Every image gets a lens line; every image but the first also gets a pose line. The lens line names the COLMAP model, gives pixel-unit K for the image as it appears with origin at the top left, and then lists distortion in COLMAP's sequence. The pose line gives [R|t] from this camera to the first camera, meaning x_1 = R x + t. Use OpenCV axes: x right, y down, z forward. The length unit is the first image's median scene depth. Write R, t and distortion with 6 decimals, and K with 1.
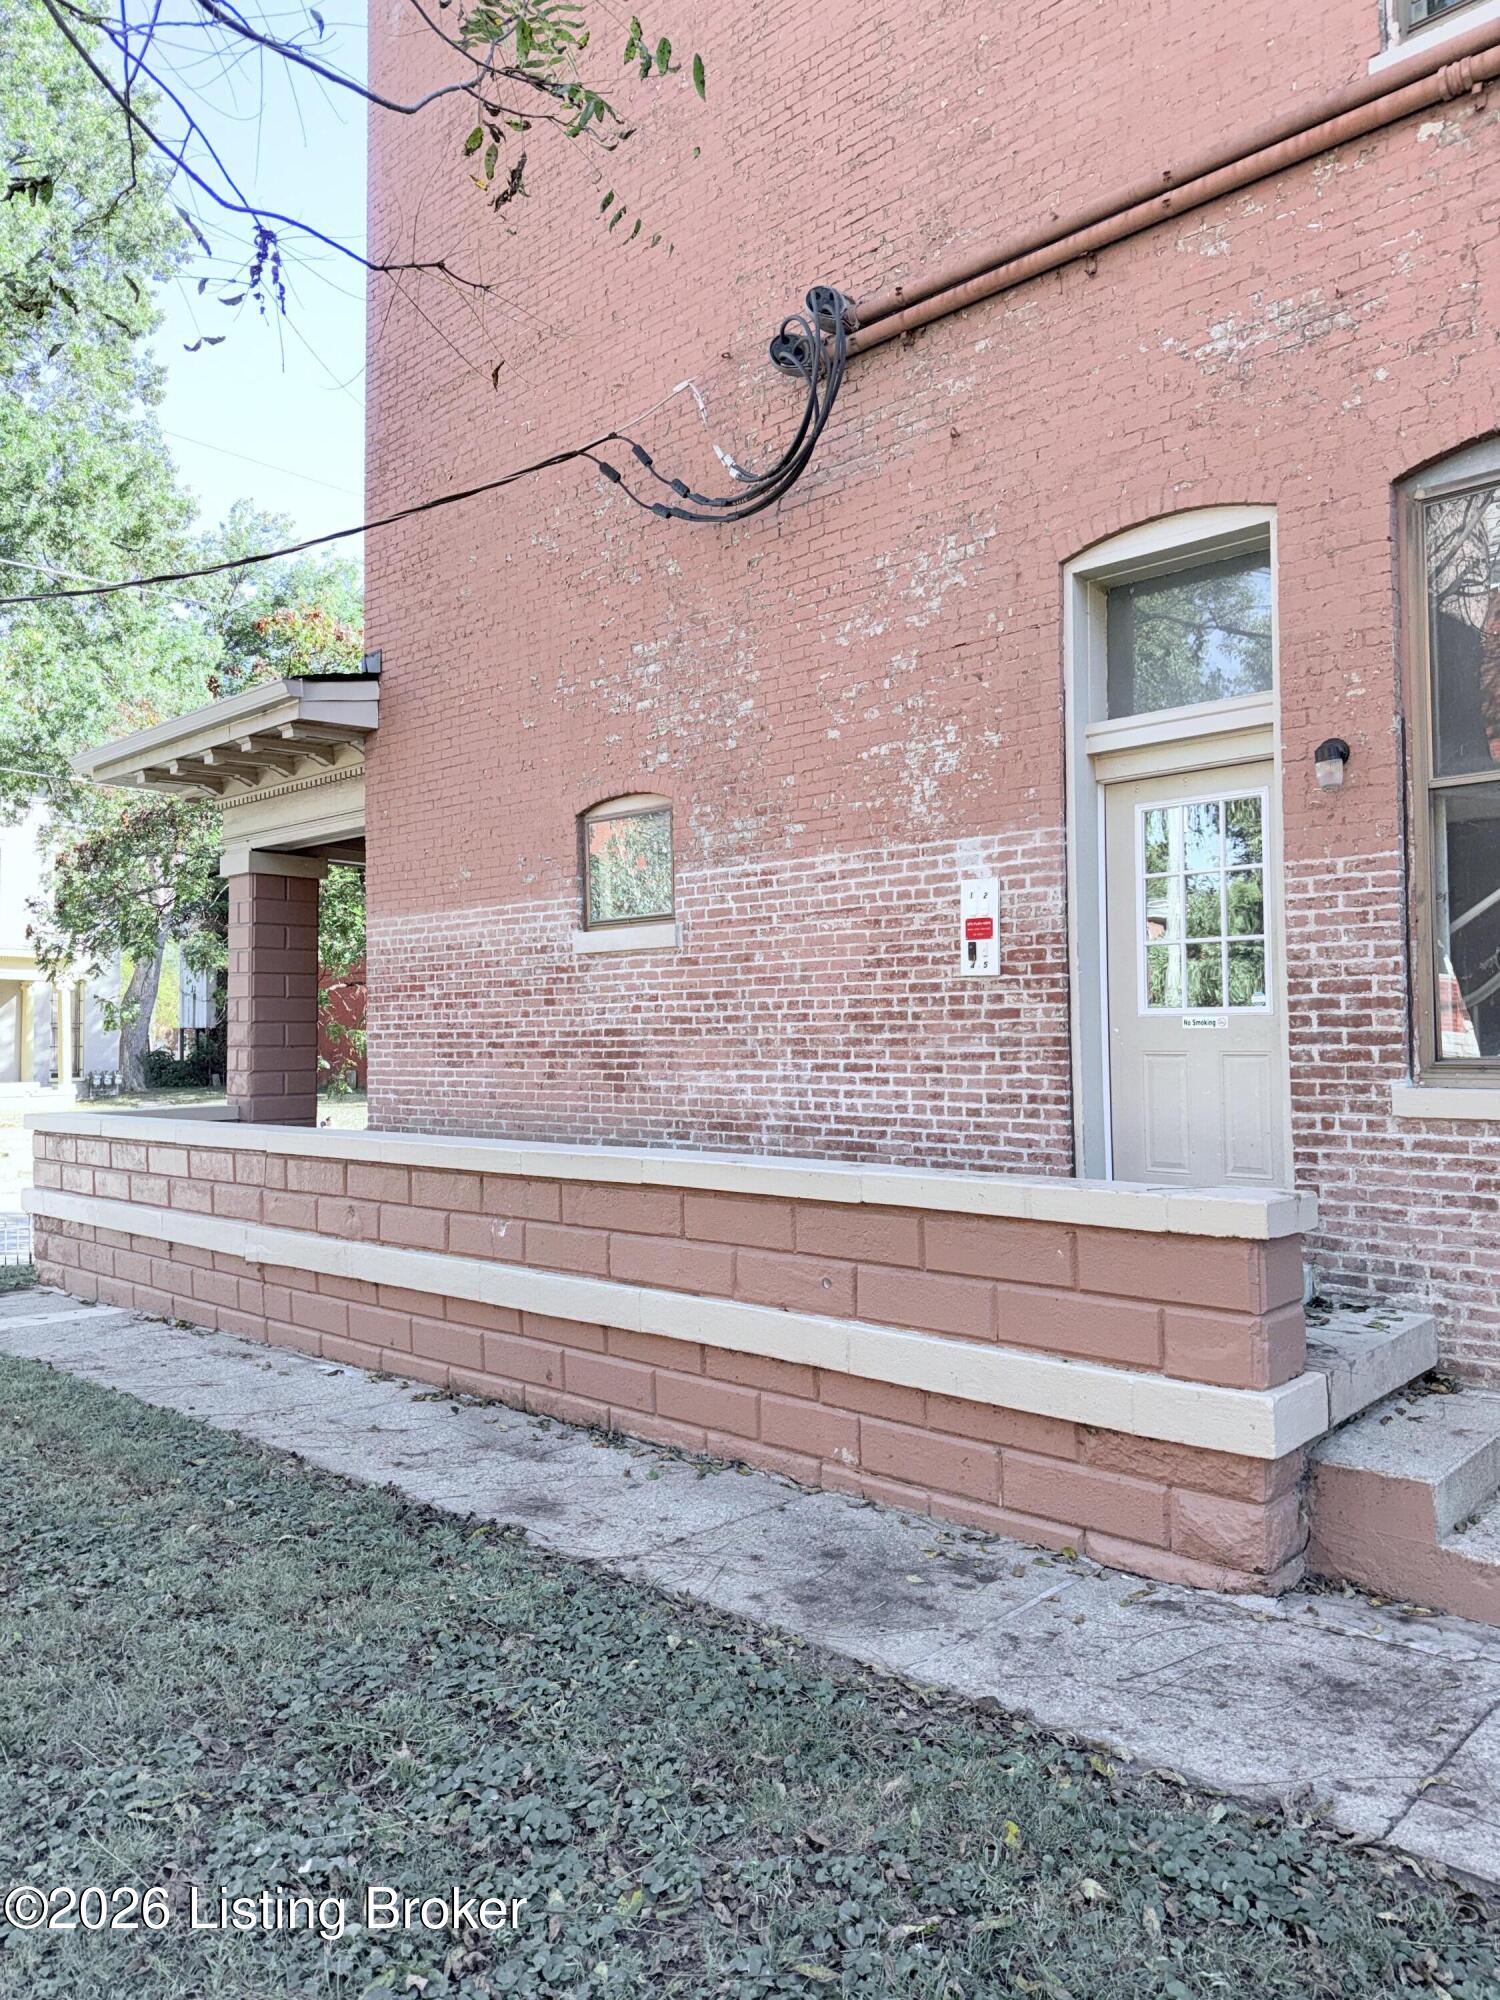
lens RADIAL K [[1338.4, 0, 752.6], [0, 1338.4, 986.5], [0, 0, 1]] dist [0.182424, -0.367118]
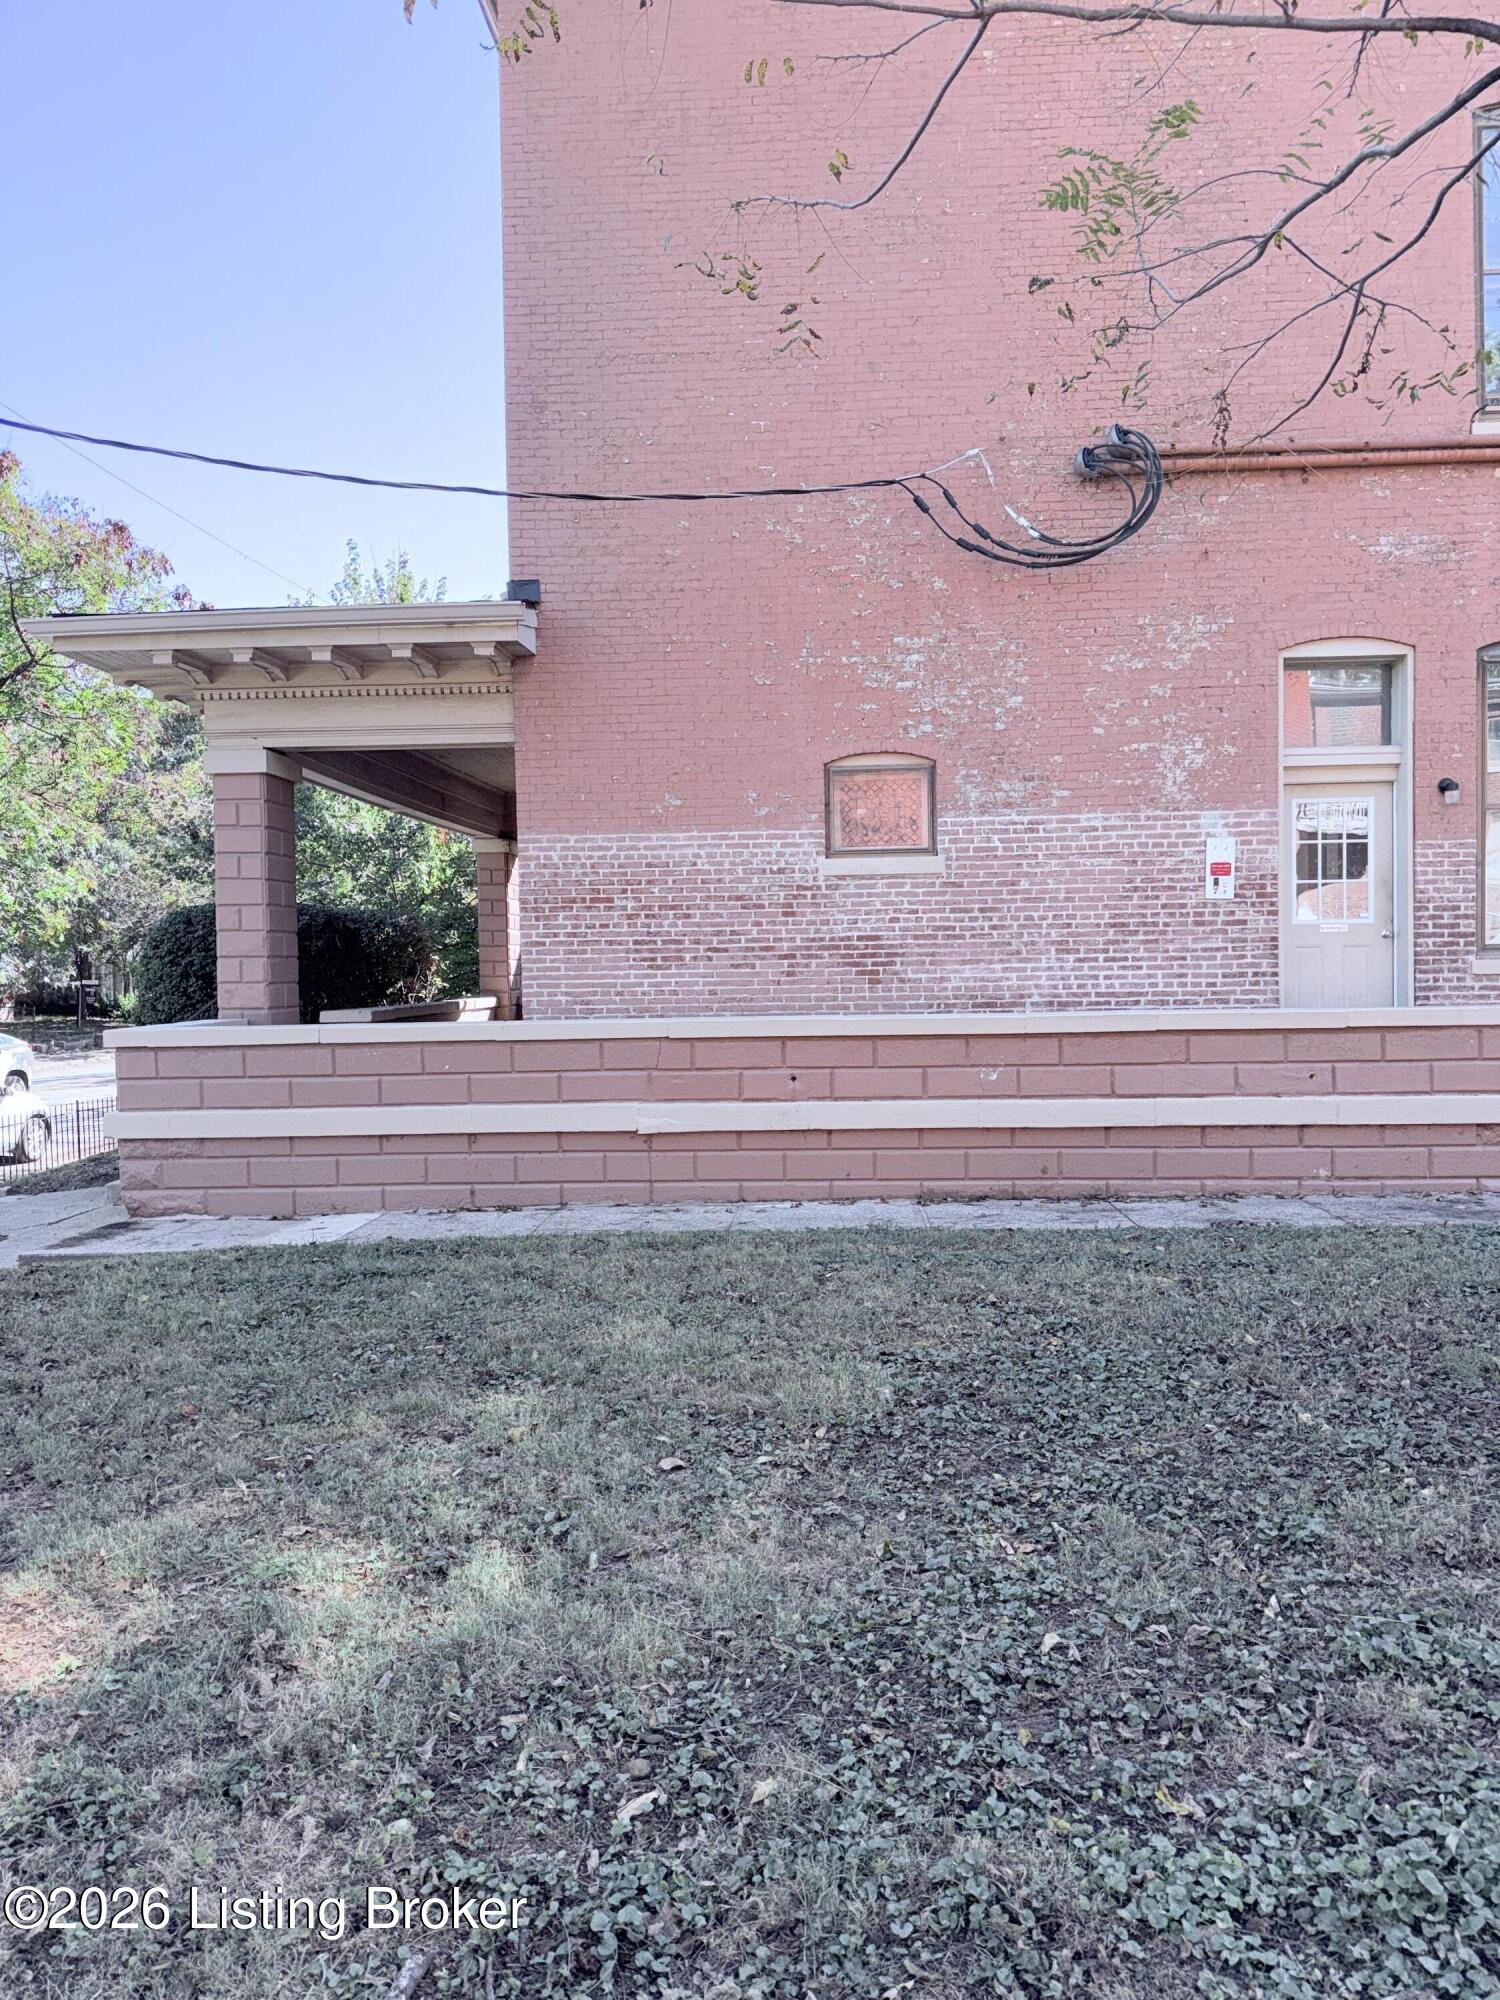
lens RADIAL K [[1338.4, 0, 752.6], [0, 1338.4, 986.5], [0, 0, 1]] dist [0.182424, -0.367118]
pose [[0.782947, -0.016249, 0.621876, -1.190421], [-0.014480, 0.998912, 0.044330, 0.030311], [-0.621919, -0.043713, 0.781860, 0.073636]]
